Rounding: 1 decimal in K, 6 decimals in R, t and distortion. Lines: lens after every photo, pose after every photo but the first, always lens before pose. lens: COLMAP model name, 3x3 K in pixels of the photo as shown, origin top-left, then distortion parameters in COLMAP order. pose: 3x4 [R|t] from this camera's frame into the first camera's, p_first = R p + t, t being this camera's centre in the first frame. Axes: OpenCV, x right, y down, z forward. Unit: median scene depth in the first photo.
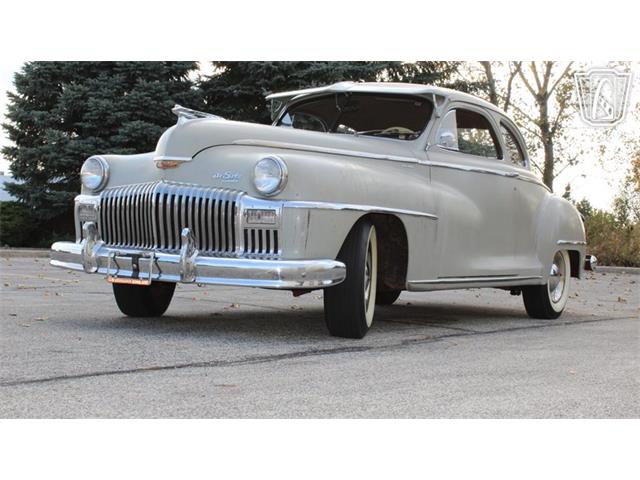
lens RADIAL K [[968.8, 0, 320.0], [0, 968.8, 240.0], [0, 0, 1]] dist [-0.020376, 0.025668]
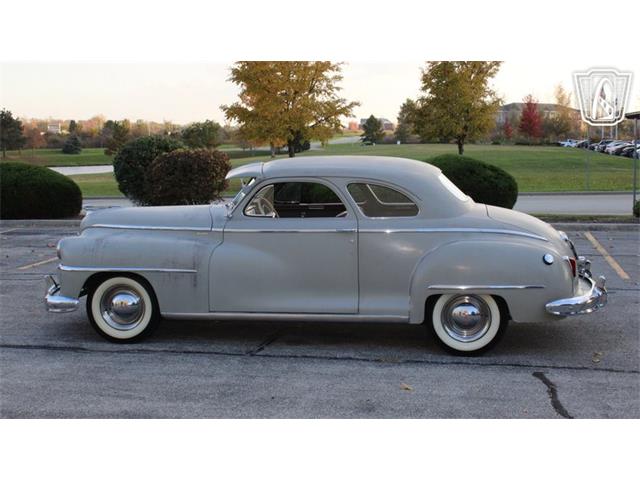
lens RADIAL K [[968.8, 0, 320.0], [0, 968.8, 240.0], [0, 0, 1]] dist [-0.020376, 0.025668]
pose [[0.395504, 0.072613, -0.915590, 1.611125], [0.032472, 0.995141, 0.092949, -0.210682], [0.917890, -0.066493, 0.391224, 0.622645]]
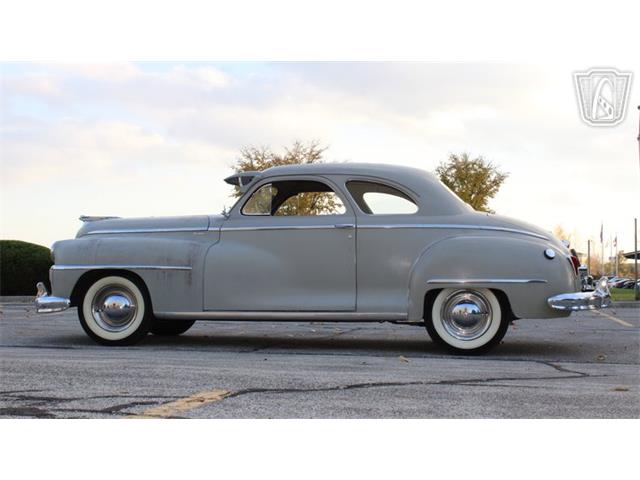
lens RADIAL K [[968.8, 0, 320.0], [0, 968.8, 240.0], [0, 0, 1]] dist [-0.020376, 0.025668]
pose [[0.394232, -0.055639, -0.917325, 1.595868], [0.018847, 0.998445, -0.052459, 0.014320], [0.918818, 0.003392, 0.394668, 0.629090]]
